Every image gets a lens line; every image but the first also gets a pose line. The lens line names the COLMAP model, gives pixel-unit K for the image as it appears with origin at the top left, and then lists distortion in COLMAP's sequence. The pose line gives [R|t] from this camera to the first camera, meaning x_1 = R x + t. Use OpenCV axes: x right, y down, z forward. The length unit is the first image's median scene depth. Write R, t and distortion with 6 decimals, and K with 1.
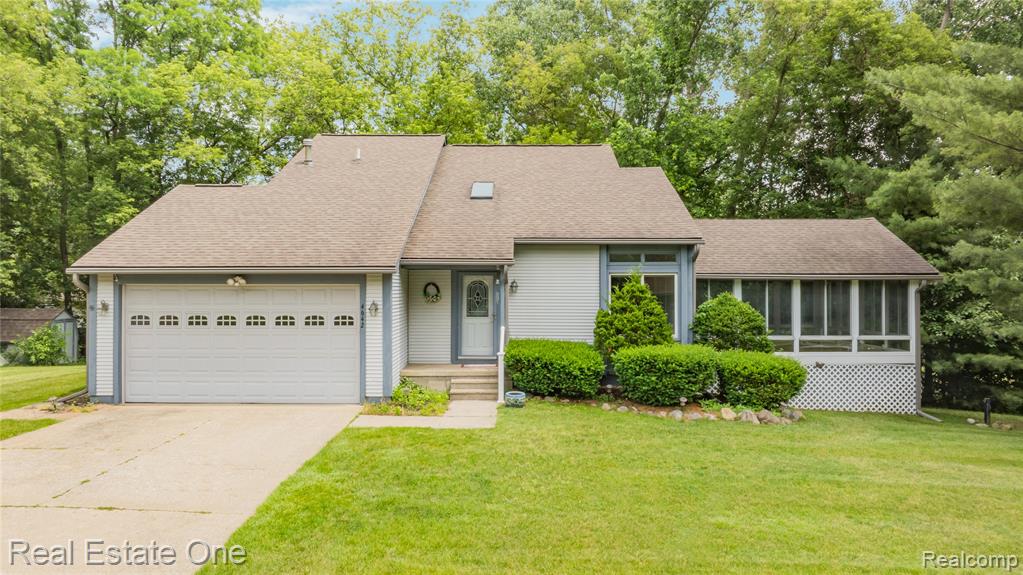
lens RADIAL K [[689.5, 0, 511.5], [0, 689.5, 287.5], [0, 0, 1]] dist [0.000081, -0.000087]
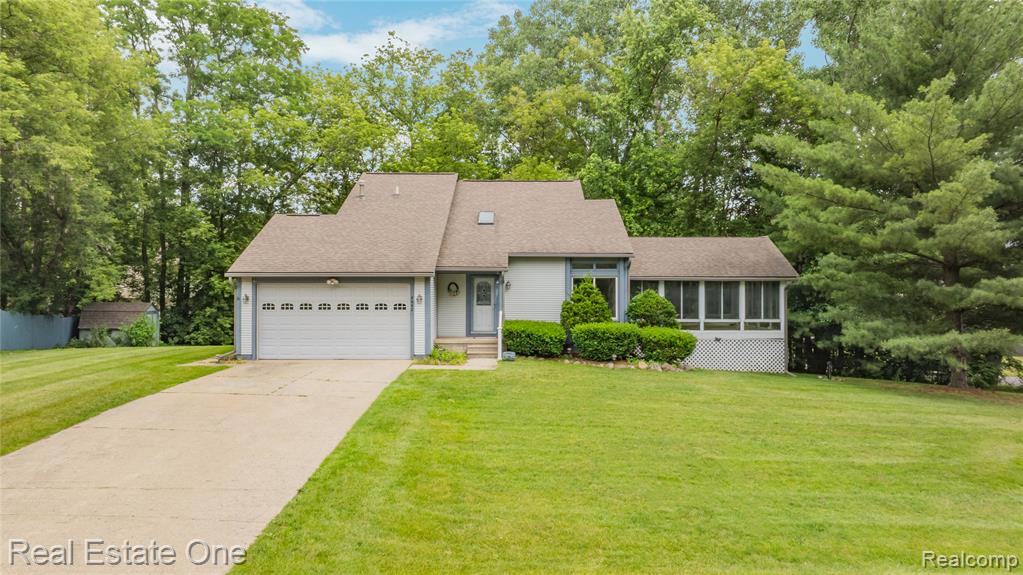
lens RADIAL K [[689.5, 0, 511.5], [0, 689.5, 287.5], [0, 0, 1]] dist [0.000081, -0.000087]
pose [[0.999981, 0.000881, 0.006179, 0.001434], [-0.000884, 0.999999, 0.000481, 0.002859], [-0.006178, -0.000487, 0.999981, -0.503914]]
